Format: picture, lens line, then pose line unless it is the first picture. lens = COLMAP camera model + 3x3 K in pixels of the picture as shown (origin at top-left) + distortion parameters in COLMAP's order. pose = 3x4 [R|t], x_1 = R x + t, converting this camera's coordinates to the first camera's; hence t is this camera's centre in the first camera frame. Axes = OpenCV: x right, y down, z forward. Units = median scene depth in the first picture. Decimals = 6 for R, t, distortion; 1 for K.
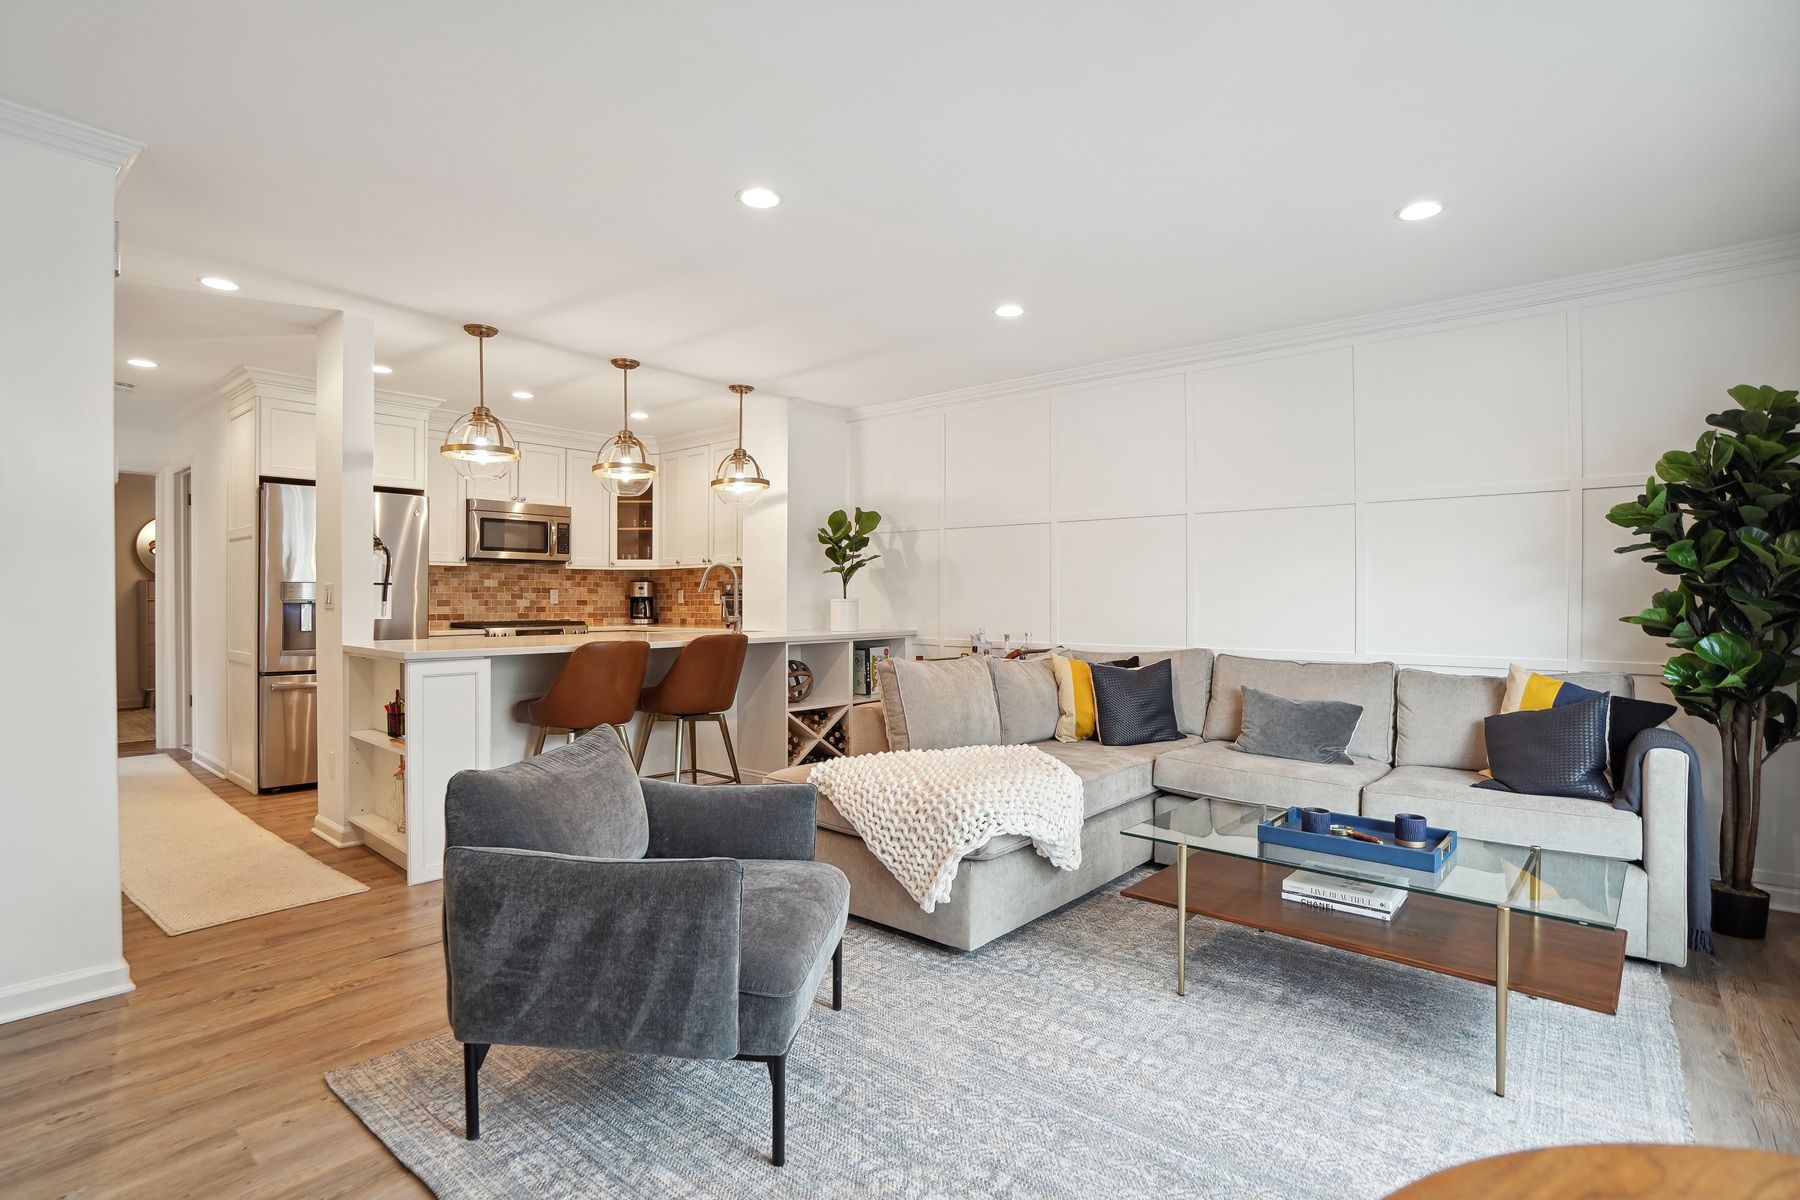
lens RADIAL K [[854.9, 0, 879.9], [0, 854.9, 602.9], [0, 0, 1]] dist [-0.059143, 0.021198]
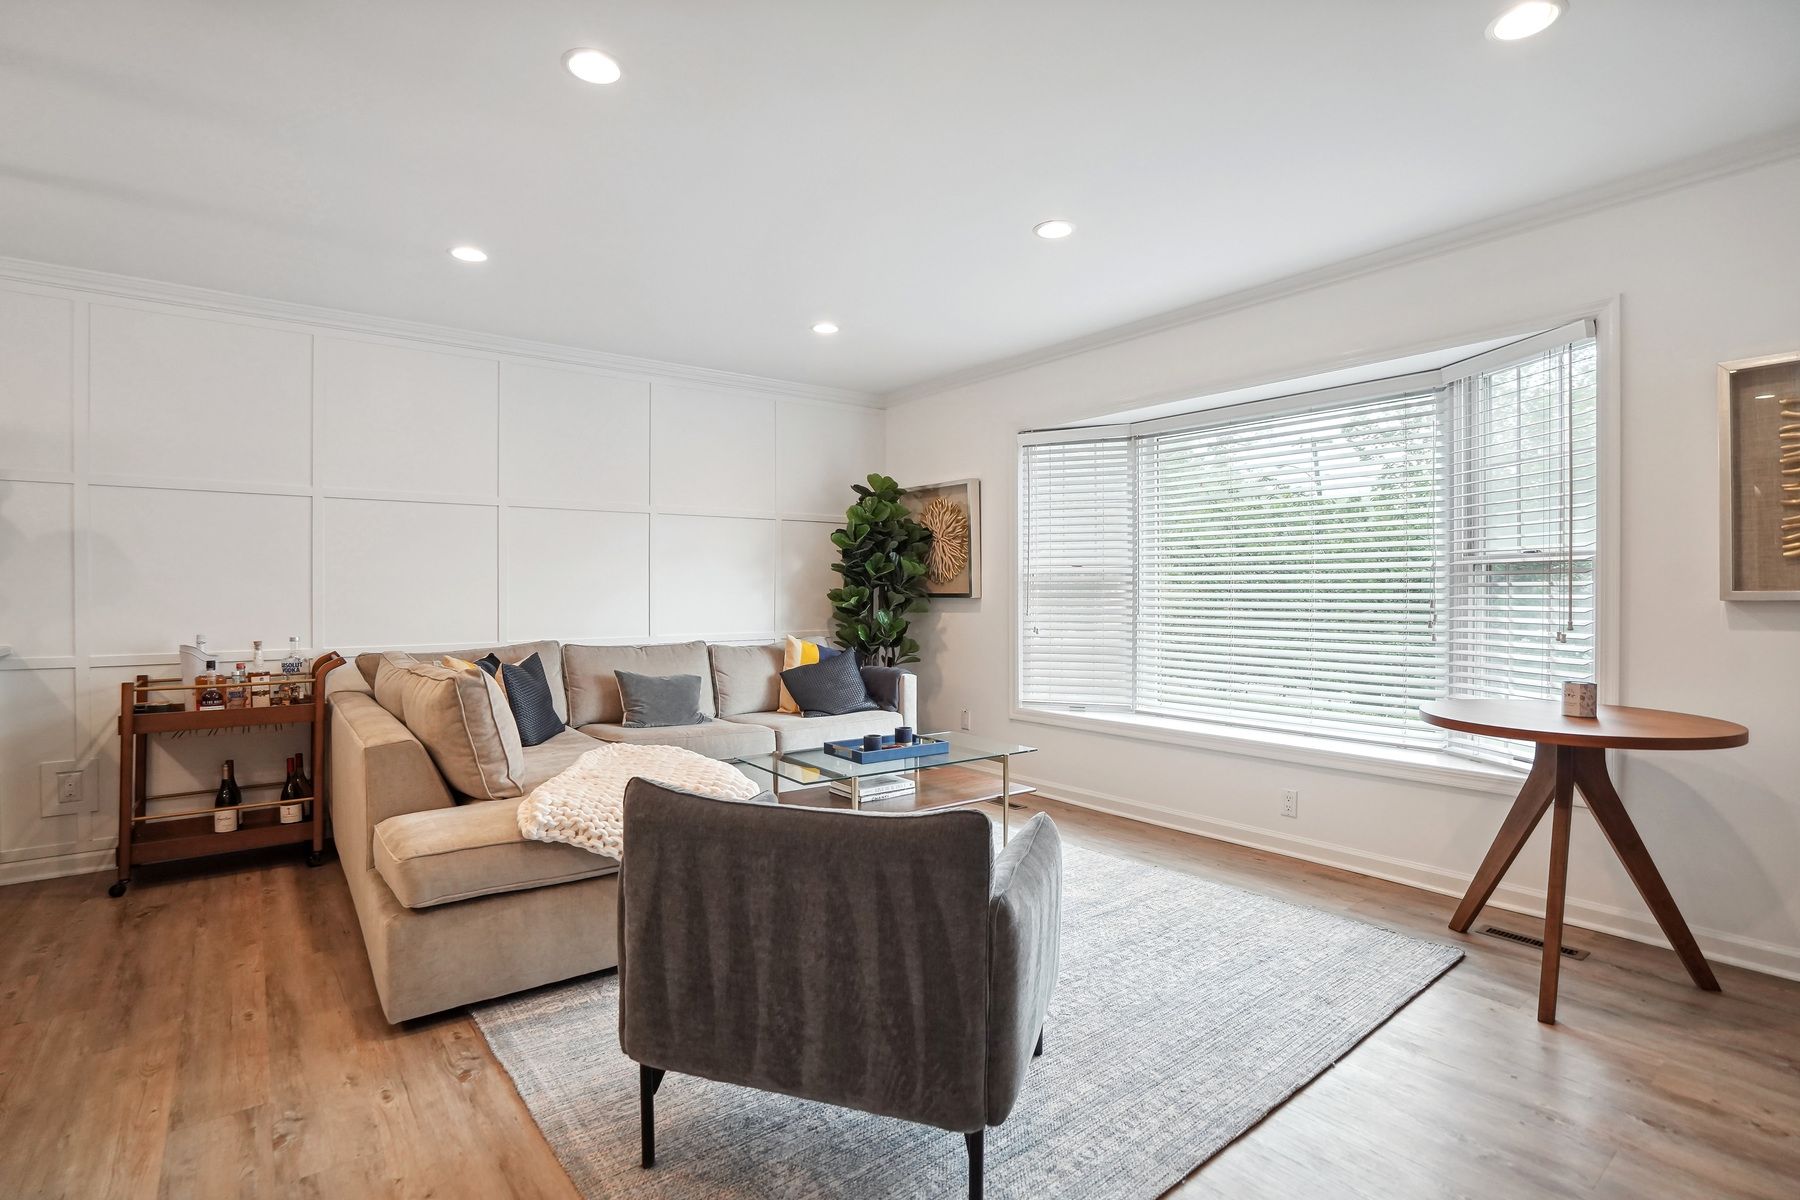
lens RADIAL K [[854.9, 0, 879.9], [0, 854.9, 602.9], [0, 0, 1]] dist [-0.059143, 0.021198]
pose [[0.211468, -0.011673, 0.977315, -0.380335], [0.007474, 0.999919, 0.010326, 0.000126], [-0.977356, 0.005121, 0.211538, 0.276706]]
